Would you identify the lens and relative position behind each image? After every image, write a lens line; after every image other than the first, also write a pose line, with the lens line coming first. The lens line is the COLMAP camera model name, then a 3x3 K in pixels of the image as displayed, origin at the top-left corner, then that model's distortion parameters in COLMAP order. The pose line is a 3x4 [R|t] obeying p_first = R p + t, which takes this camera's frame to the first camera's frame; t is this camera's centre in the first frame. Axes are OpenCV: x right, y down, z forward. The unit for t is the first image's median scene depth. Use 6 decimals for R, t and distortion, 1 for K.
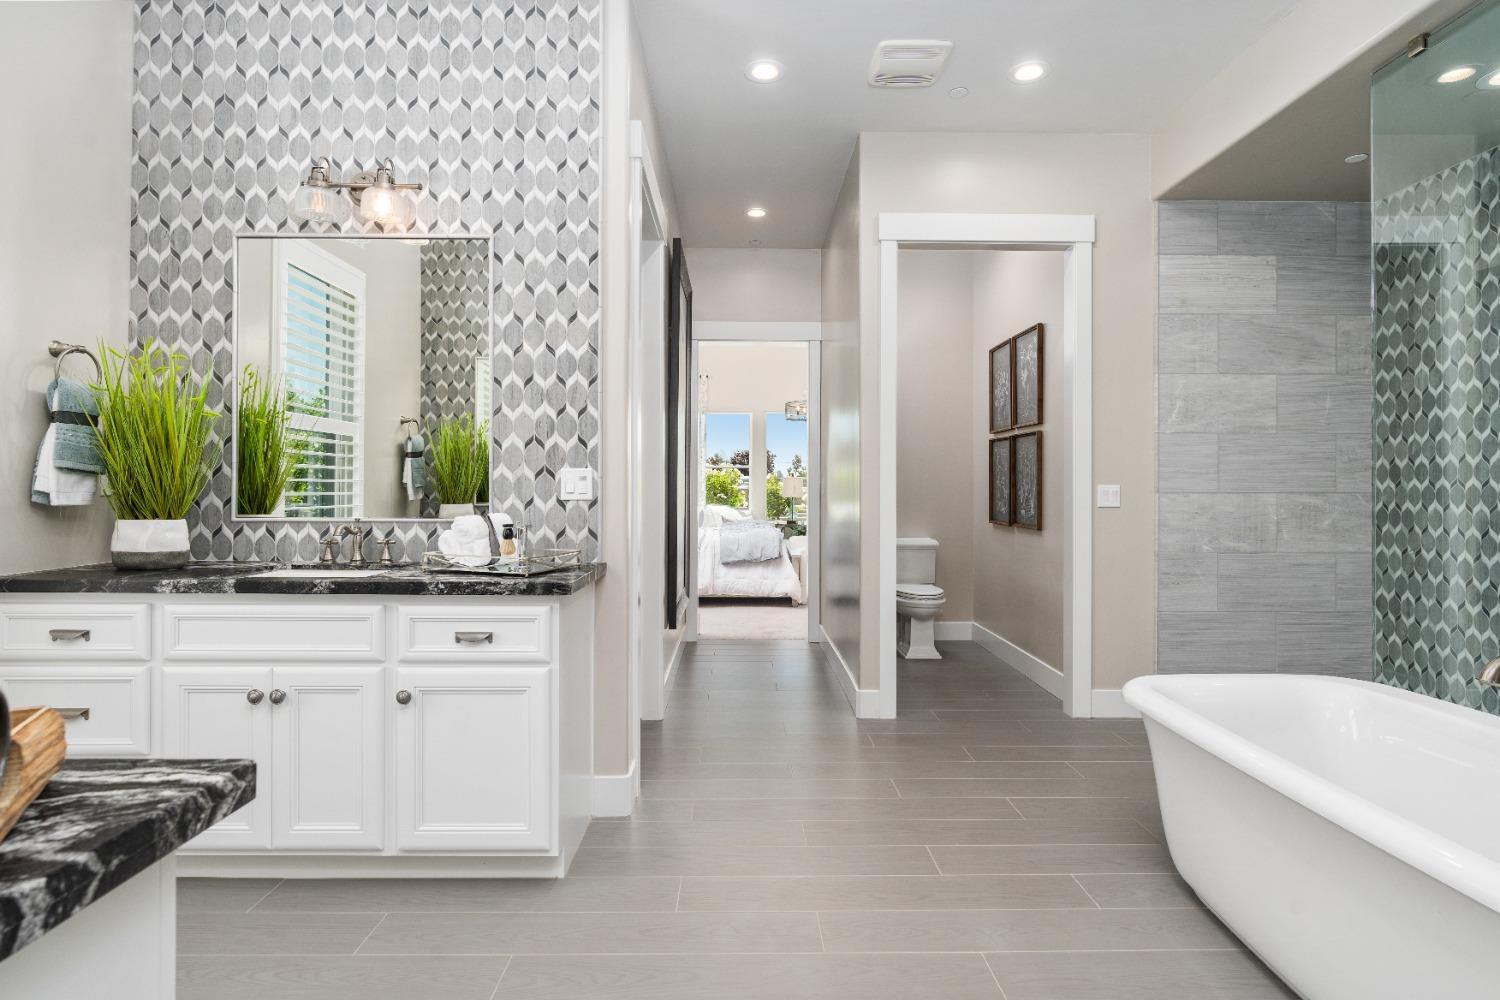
lens RADIAL K [[797.1, 0, 760.7], [0, 797.1, 487.9], [0, 0, 1]] dist [-0.000445, -0.001621]
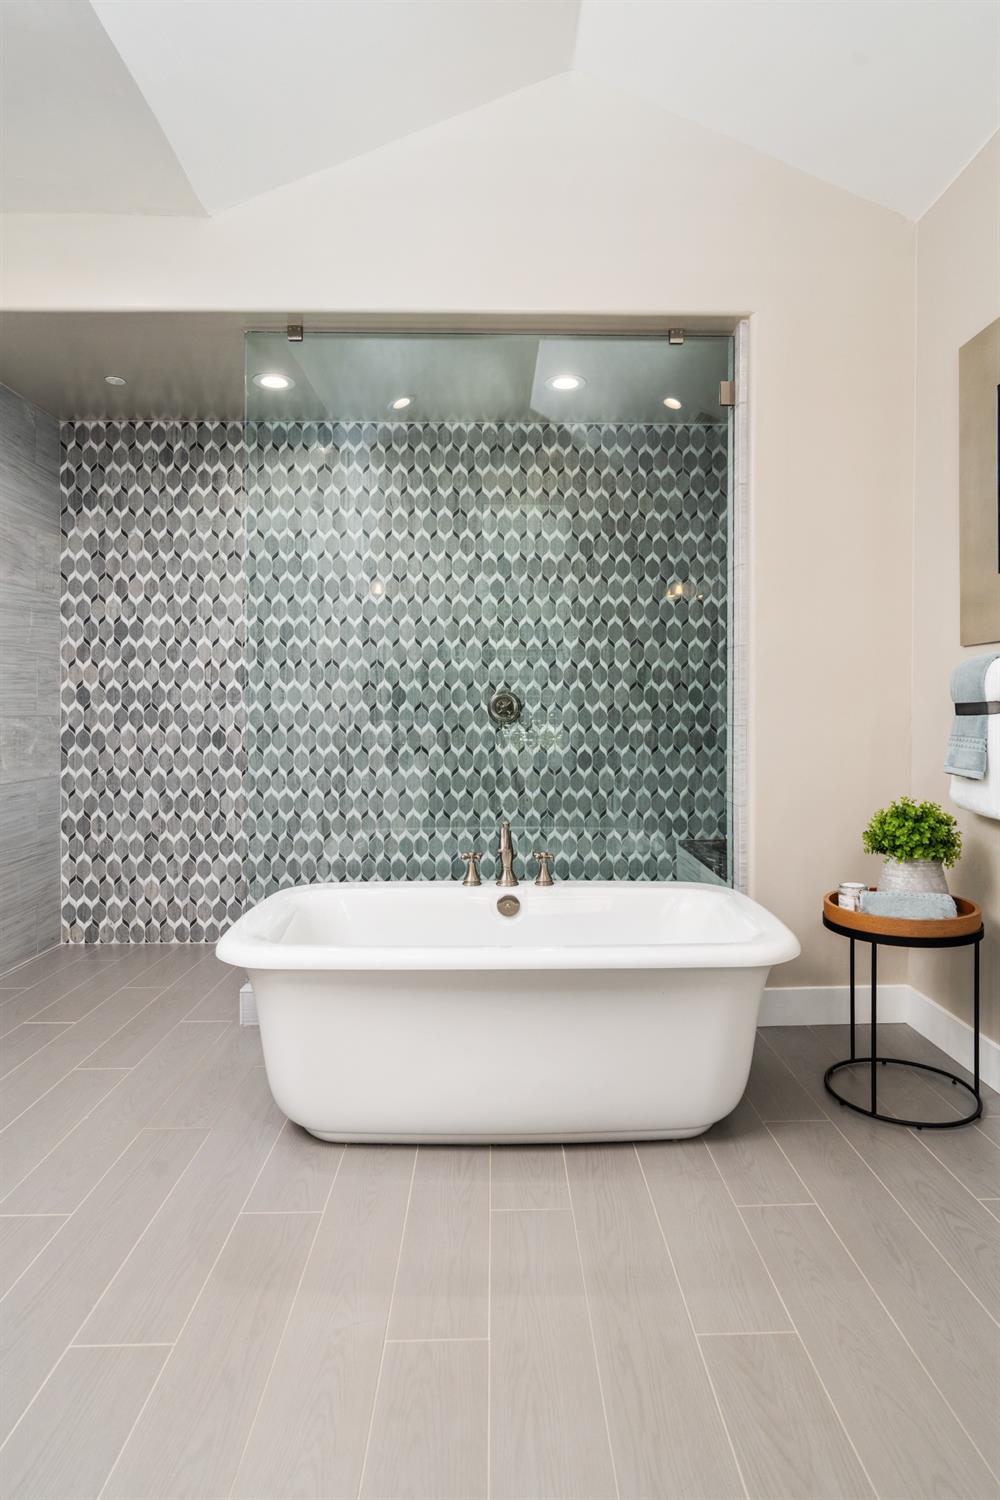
lens RADIAL K [[797.1, 0, 525.5], [0, 797.1, 718.2], [0, 0, 1]] dist [-0.000445, -0.001621]
pose [[-0.003691, -0.014792, 0.999884, -0.233789], [-0.001033, 0.999890, 0.014789, -0.006057], [-0.999993, -0.000978, -0.003705, 0.443999]]
